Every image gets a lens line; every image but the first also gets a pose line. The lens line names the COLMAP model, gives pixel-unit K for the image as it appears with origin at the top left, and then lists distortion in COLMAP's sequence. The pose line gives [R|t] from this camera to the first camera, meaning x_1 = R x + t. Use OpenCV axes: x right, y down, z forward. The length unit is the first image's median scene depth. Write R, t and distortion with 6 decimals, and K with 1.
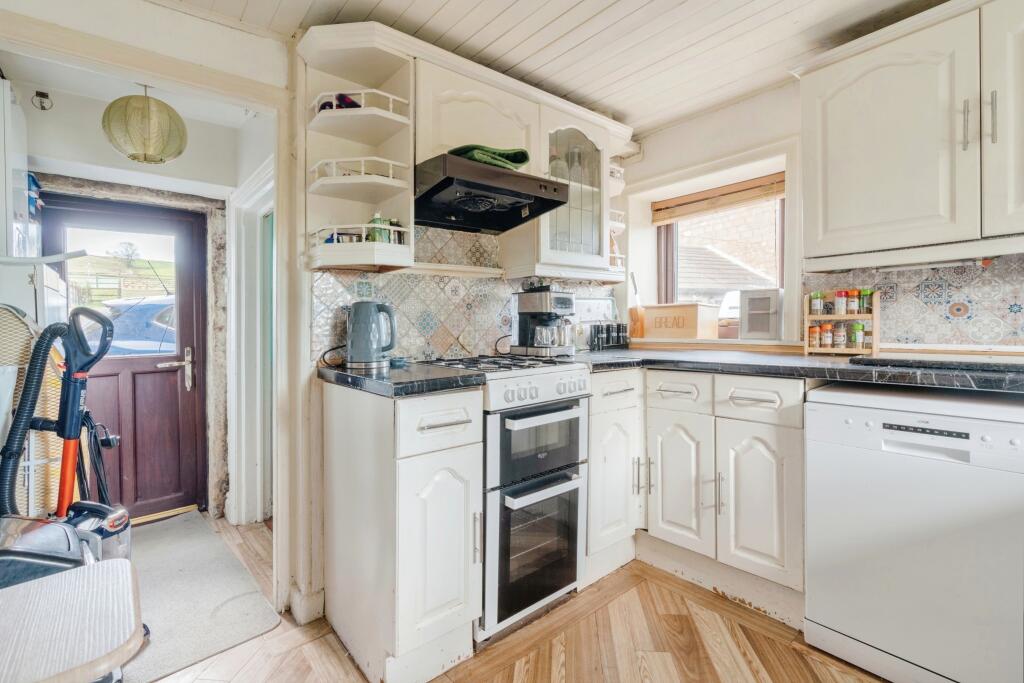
lens RADIAL K [[474.4, 0, 511.2], [0, 474.4, 327.7], [0, 0, 1]] dist [-0.001508, 0.004861]
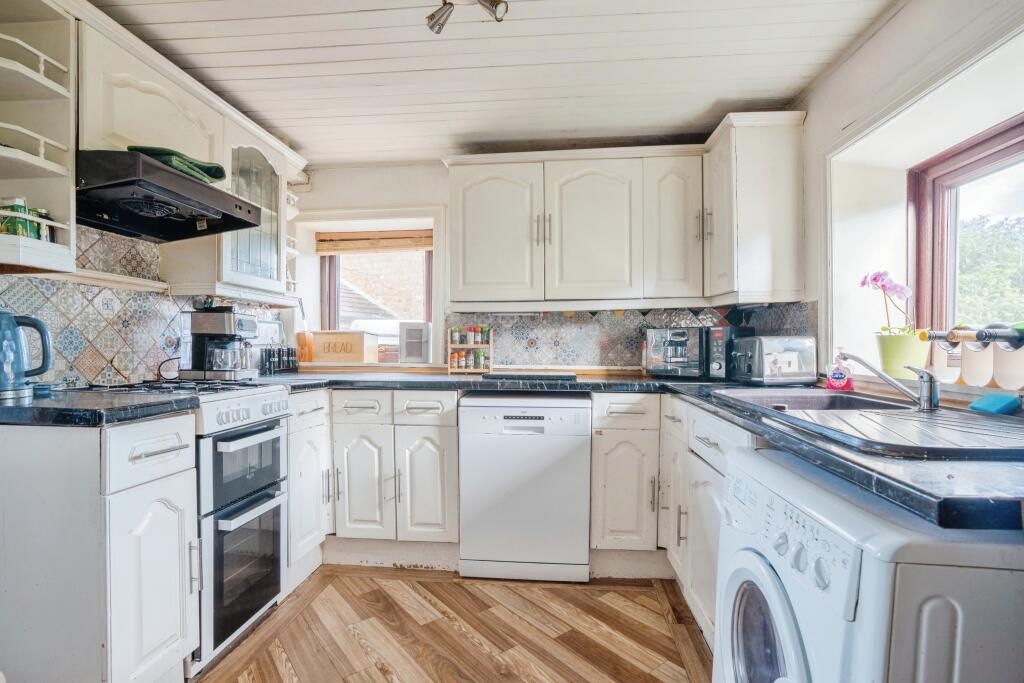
lens RADIAL K [[502.2, 0, 512.0], [0, 502.2, 341.5], [0, 0, 1]] dist [0.000274, 0.000854]
pose [[0.718057, 0.029498, 0.695359, -0.260392], [-0.011241, 0.999463, -0.030790, 0.008320], [-0.695893, 0.014293, 0.718003, -0.147720]]
